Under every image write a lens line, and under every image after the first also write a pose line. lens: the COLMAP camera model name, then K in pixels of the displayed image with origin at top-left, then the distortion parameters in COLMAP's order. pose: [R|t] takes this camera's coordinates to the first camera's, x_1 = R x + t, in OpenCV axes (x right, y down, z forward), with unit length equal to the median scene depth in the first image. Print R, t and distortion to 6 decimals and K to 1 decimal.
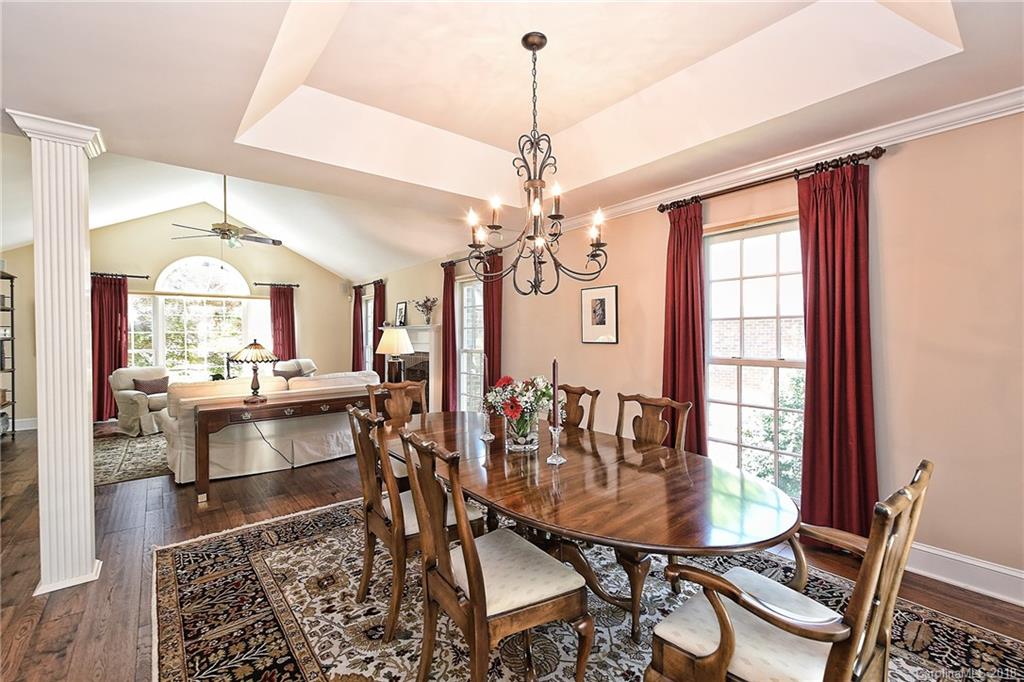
lens RADIAL K [[419.8, 0, 516.1], [0, 419.8, 335.7], [0, 0, 1]] dist [0.004720, 0.001195]
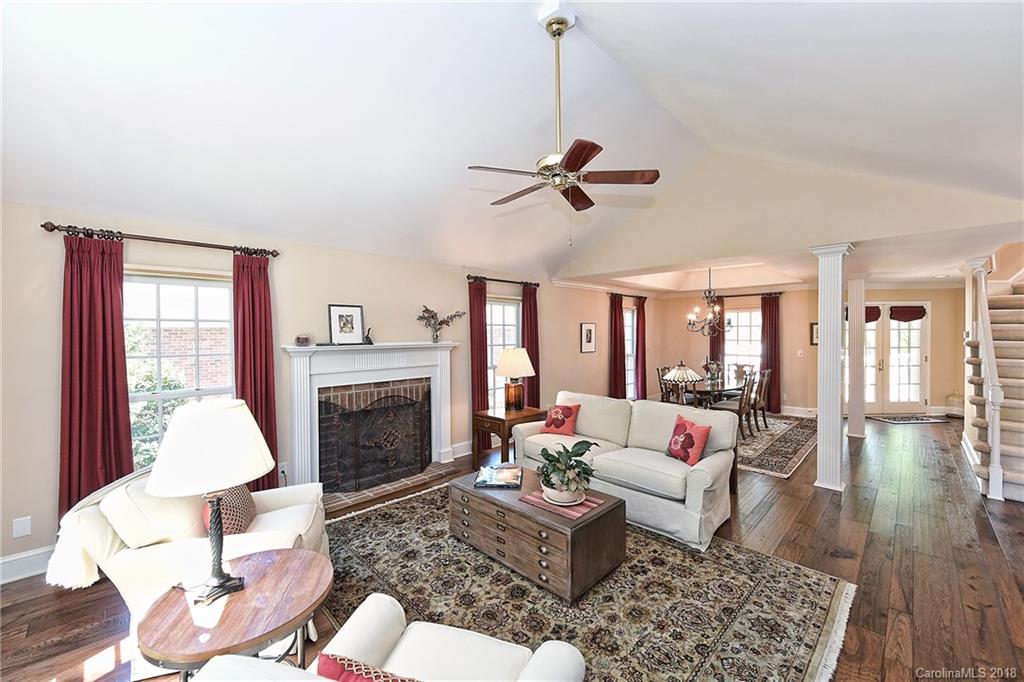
lens RADIAL K [[407.2, 0, 509.3], [0, 407.2, 332.7], [0, 0, 1]] dist [0.004337, -0.000916]
pose [[-0.077980, 0.002663, 0.996951, -2.390612], [0.003224, 0.999992, -0.002419, -0.099463], [-0.996950, 0.003026, -0.077988, 2.216077]]
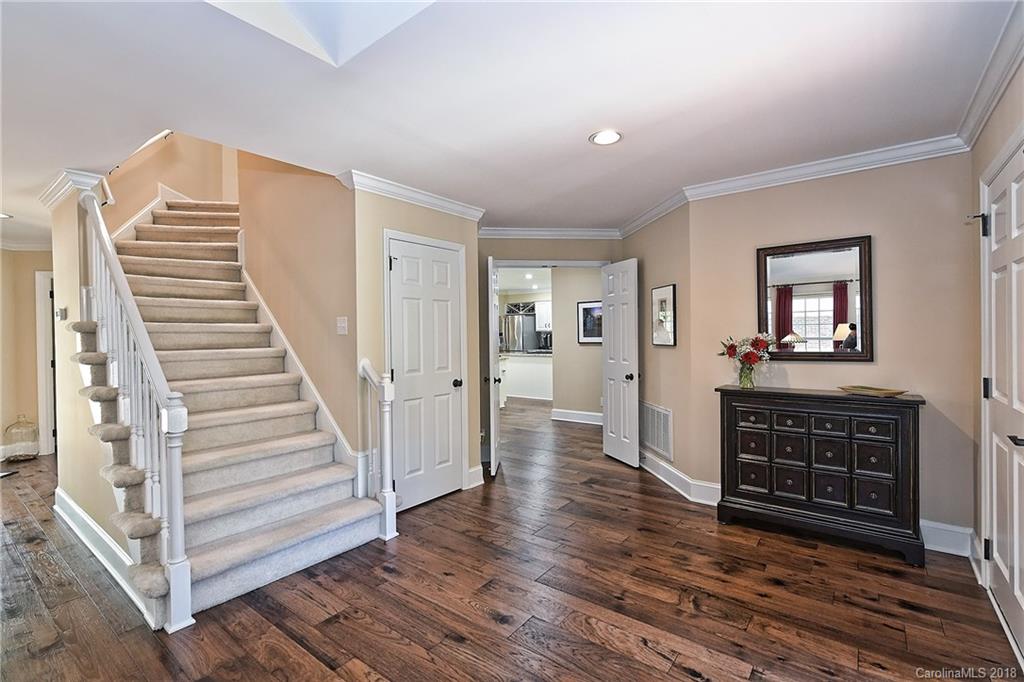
lens RADIAL K [[446.2, 0, 538.6], [0, 446.2, 340.2], [0, 0, 1]] dist [-0.008104, 0.000274]
pose [[-0.970877, 0.024736, -0.238300, -1.518410], [0.021494, 0.999638, 0.016195, -0.006466], [0.238614, 0.010602, -0.971057, 1.283993]]
